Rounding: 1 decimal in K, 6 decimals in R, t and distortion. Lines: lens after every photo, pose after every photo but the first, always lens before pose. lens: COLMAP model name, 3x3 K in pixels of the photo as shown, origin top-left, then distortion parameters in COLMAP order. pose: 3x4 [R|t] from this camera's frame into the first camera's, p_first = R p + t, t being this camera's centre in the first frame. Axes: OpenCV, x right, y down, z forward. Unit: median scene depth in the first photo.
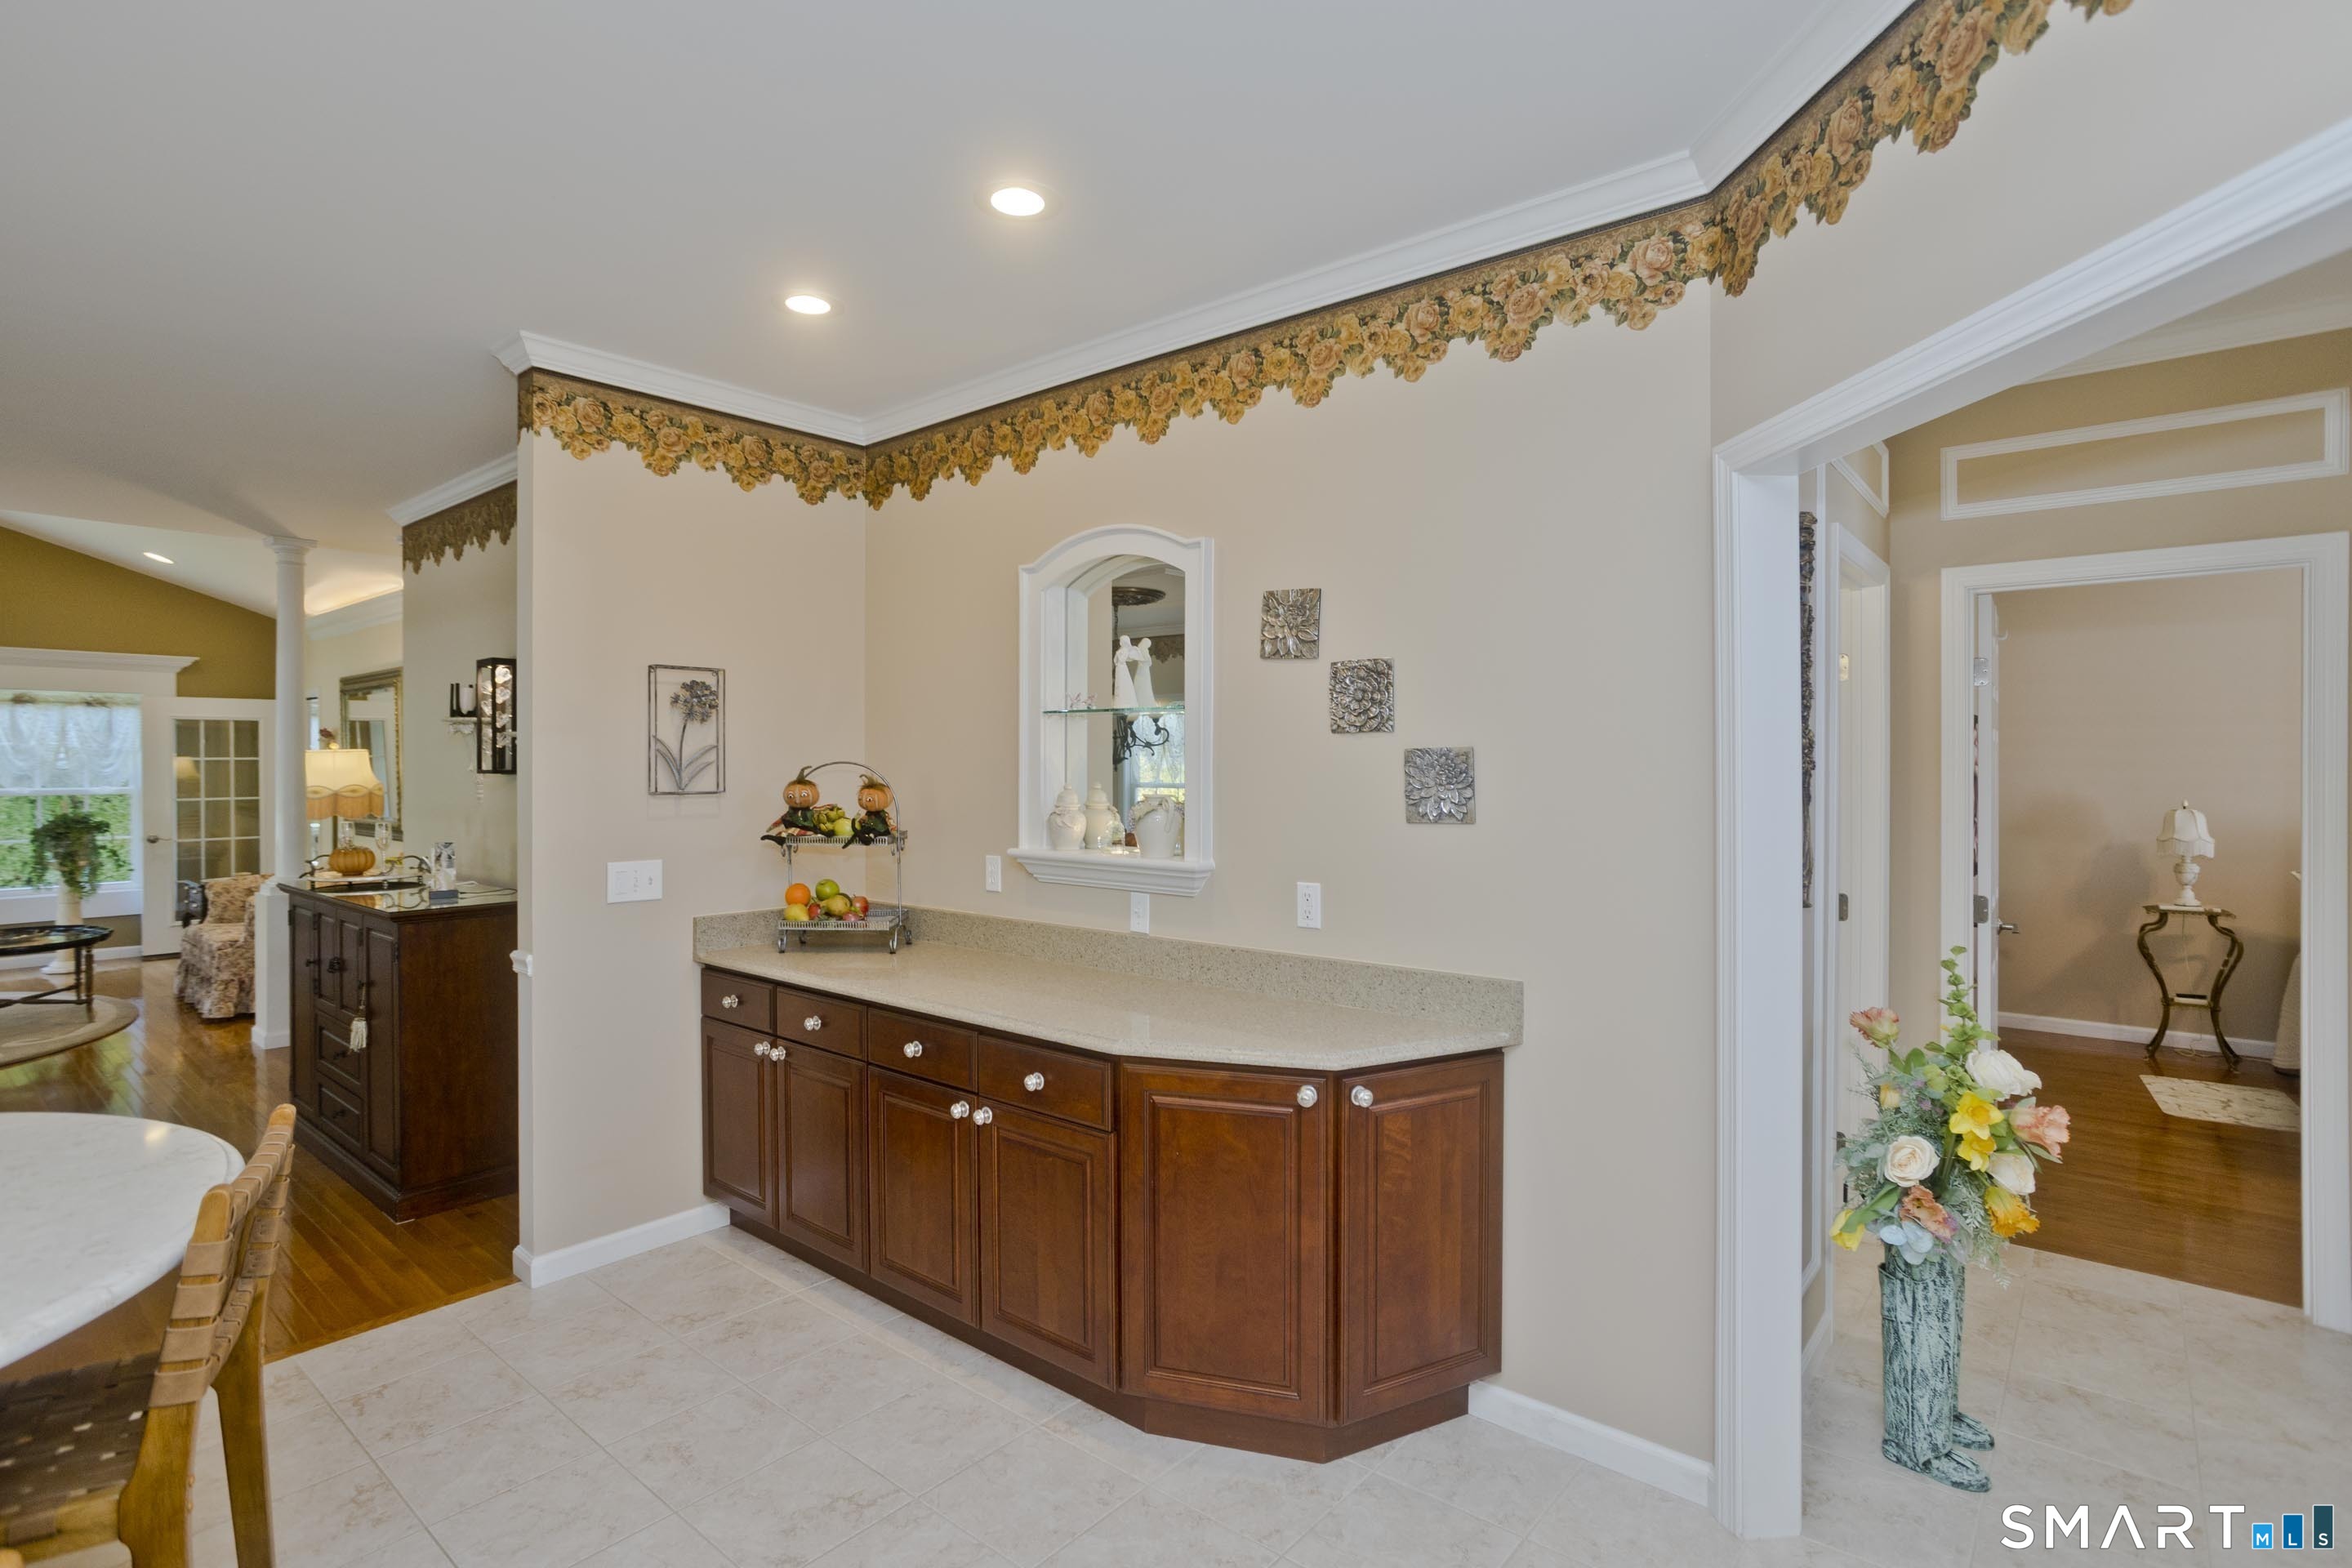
lens RADIAL K [[1144.9, 0, 1176.4], [0, 1144.9, 775.9], [0, 0, 1]] dist [0.000594, 0.000084]
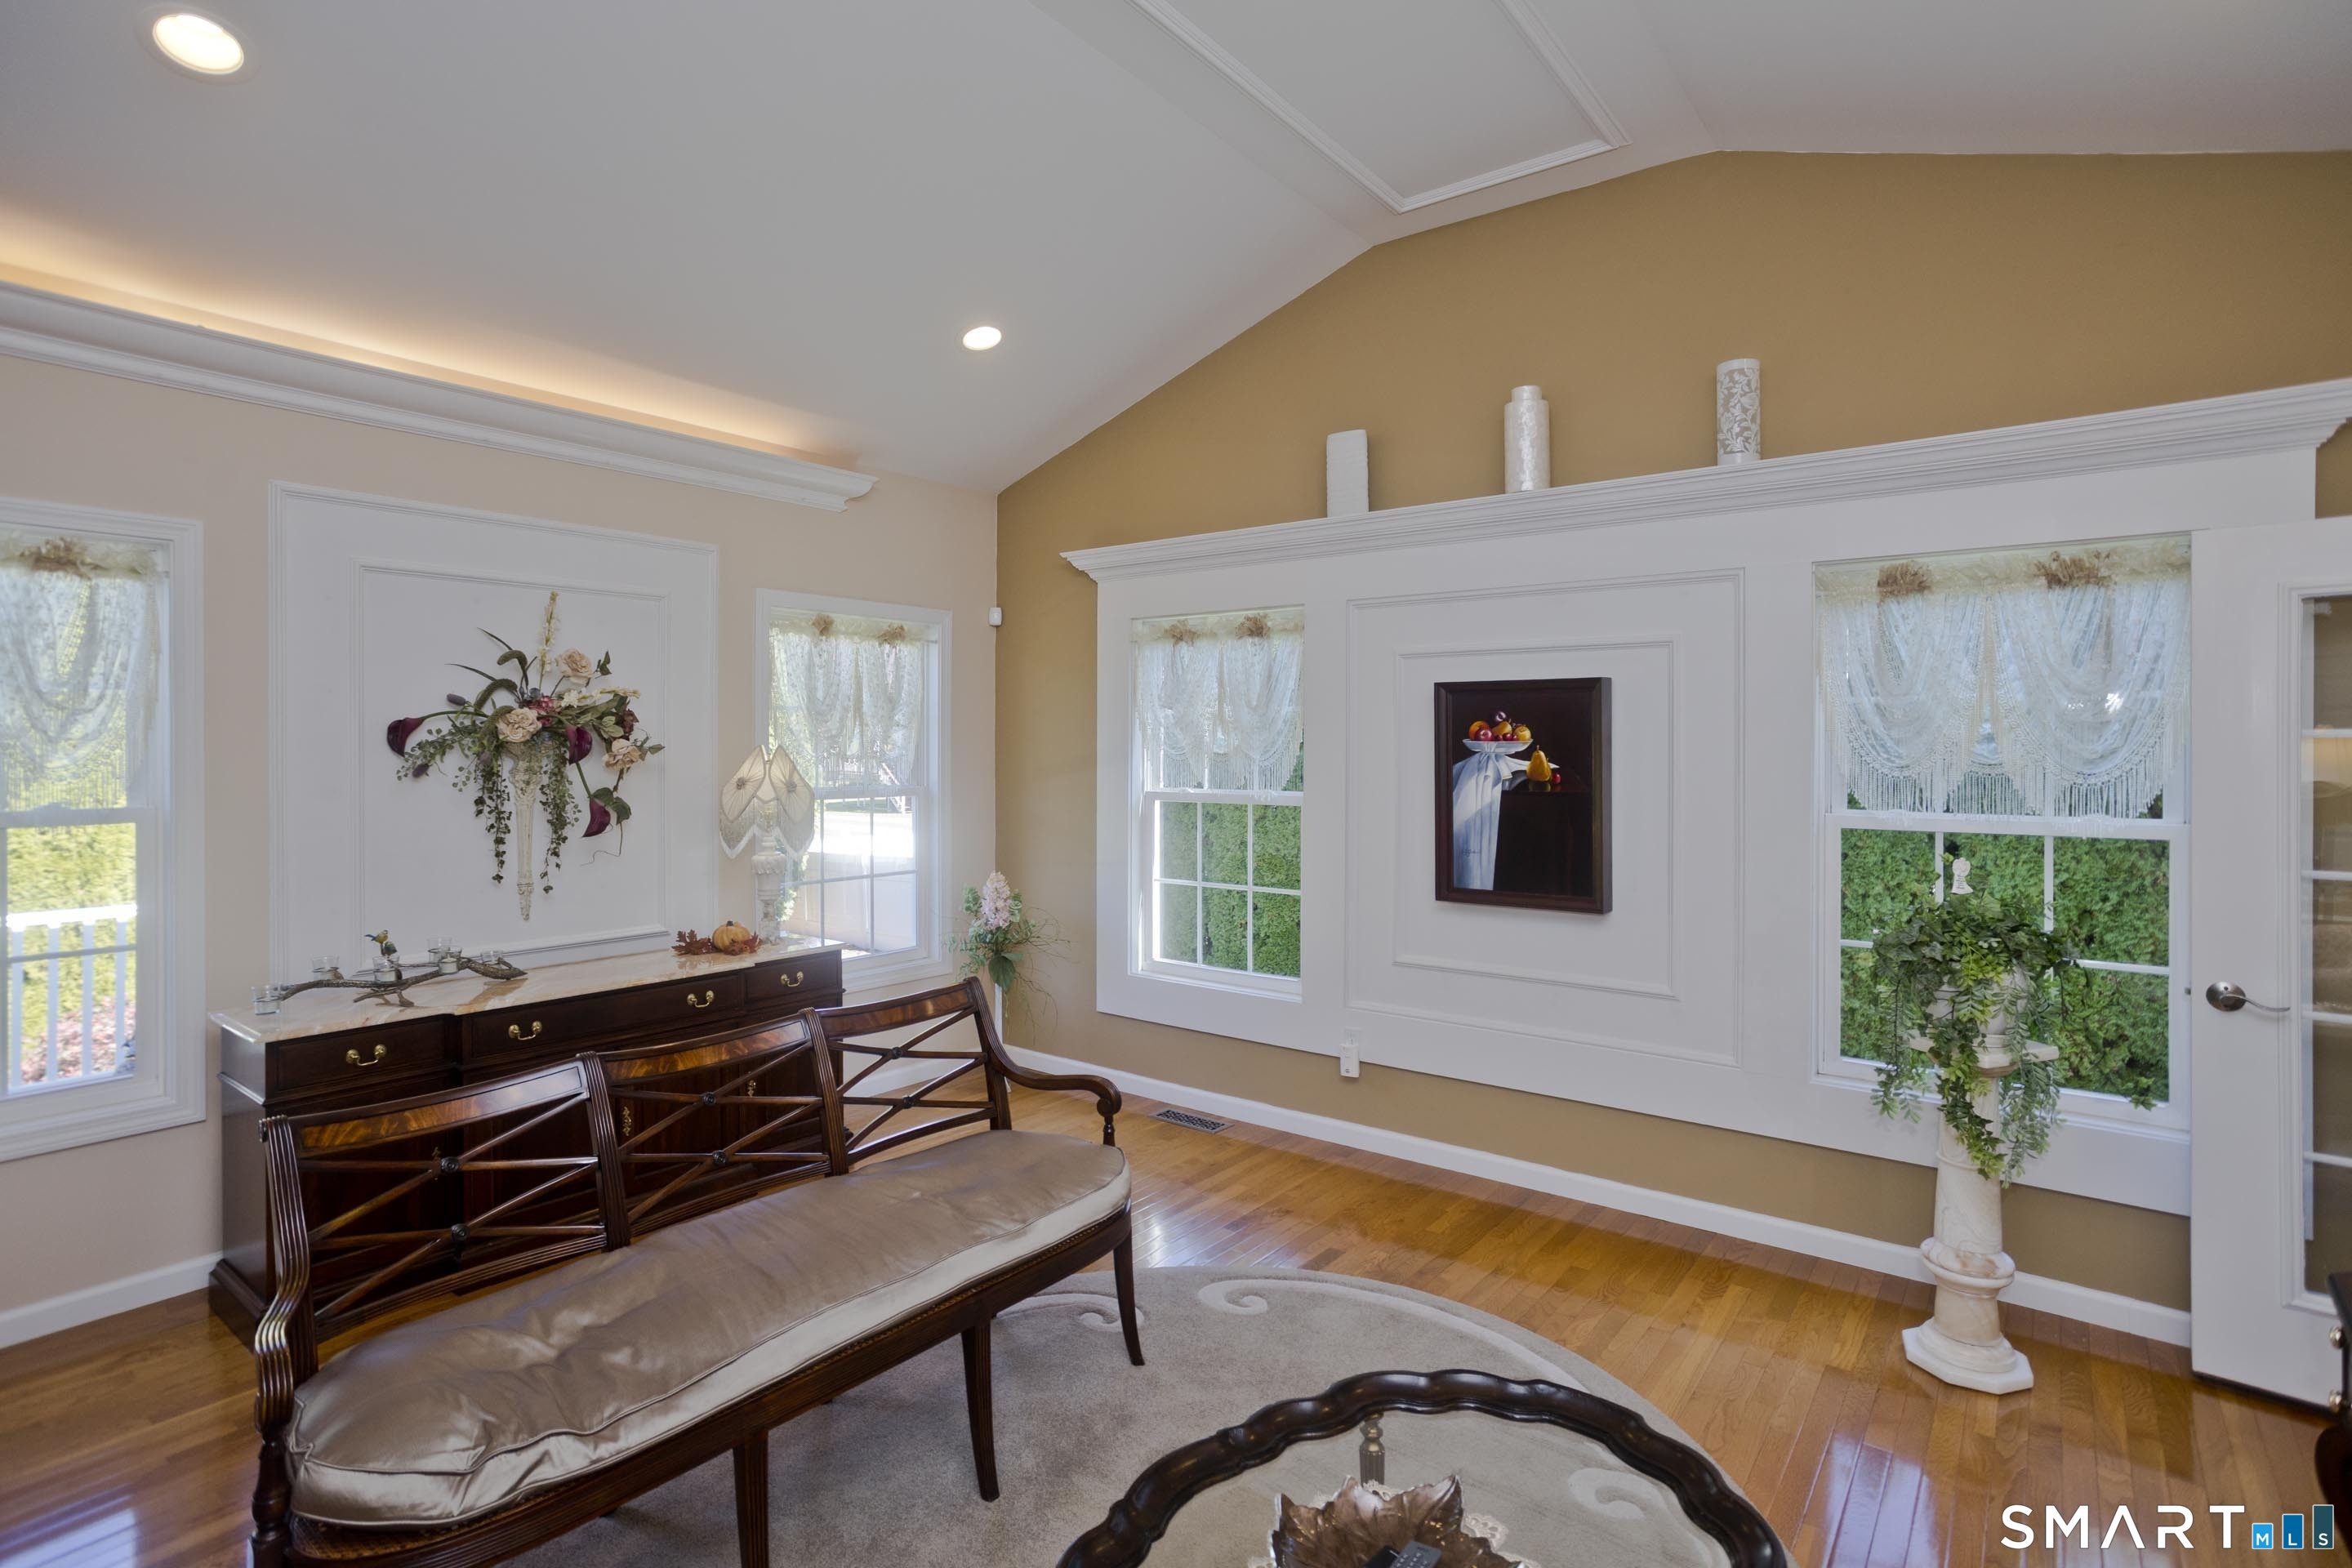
lens RADIAL K [[1137.4, 0, 1176.9], [0, 1137.4, 769.7], [0, 0, 1]] dist [-0.000108, -0.000030]
pose [[0.048305, 0.006409, -0.998812, -0.616436], [-0.005426, 0.999966, 0.006154, -0.004574], [0.998818, 0.005122, 0.048338, 0.717823]]
